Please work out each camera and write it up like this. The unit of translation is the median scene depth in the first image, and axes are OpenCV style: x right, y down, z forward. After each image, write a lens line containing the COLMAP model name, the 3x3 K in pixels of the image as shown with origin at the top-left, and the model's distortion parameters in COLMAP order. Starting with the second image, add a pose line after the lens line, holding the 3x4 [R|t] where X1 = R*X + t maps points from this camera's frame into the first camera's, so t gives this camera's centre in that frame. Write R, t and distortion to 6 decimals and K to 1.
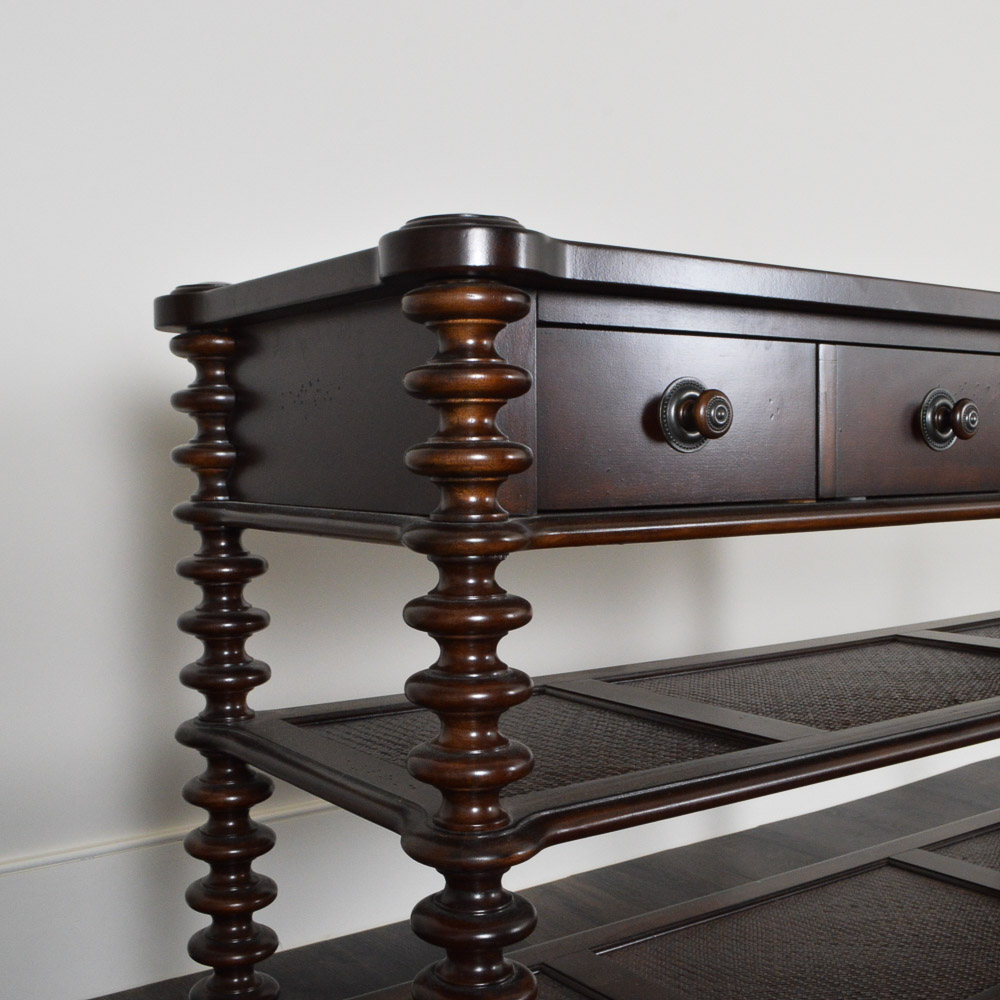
lens RADIAL K [[1313.5, 0, 496.8], [0, 1313.5, 509.3], [0, 0, 1]] dist [-0.059931, 0.000000]
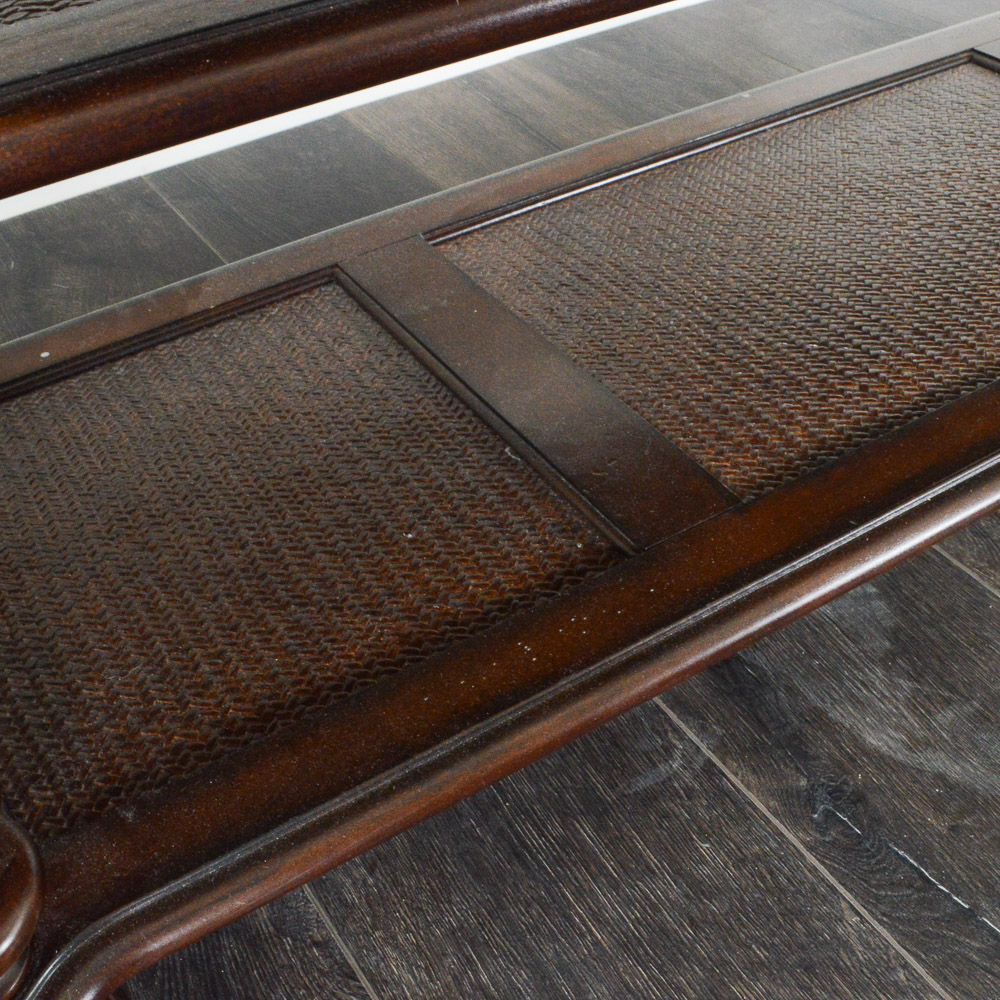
lens RADIAL K [[1313.5, 0, 508.4], [0, 1313.5, 506.3], [0, 0, 1]] dist [-0.059931, 0.000000]
pose [[0.997122, 0.002241, -0.075786, 0.187366], [0.044349, 0.793489, 0.606967, 0.086404], [0.061495, -0.608580, 0.791106, 0.539397]]
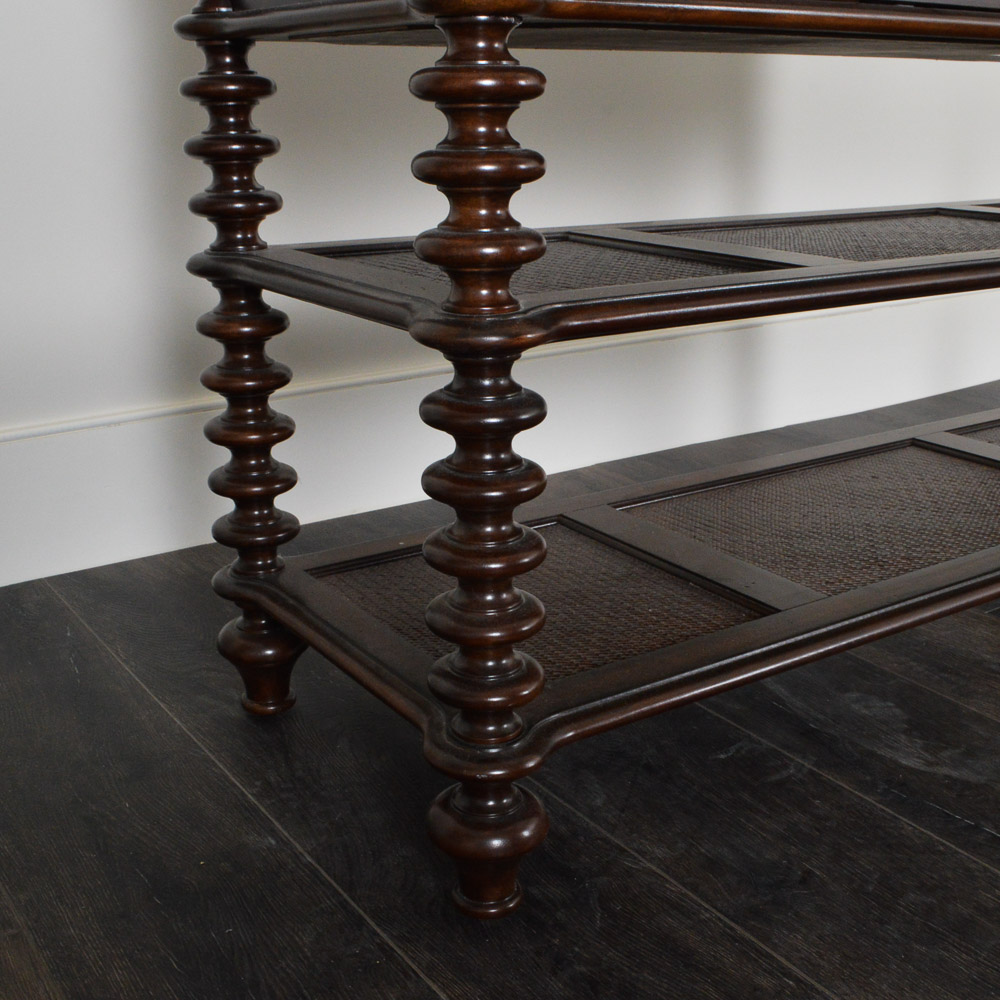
lens RADIAL K [[1313.5, 0, 497.7], [0, 1313.5, 506.0], [0, 0, 1]] dist [-0.059931, 0.000000]
pose [[0.999528, 0.014335, -0.027166, 0.015870], [-0.007083, 0.968149, 0.250273, 0.100605], [0.029888, -0.249962, 0.967794, 0.015049]]
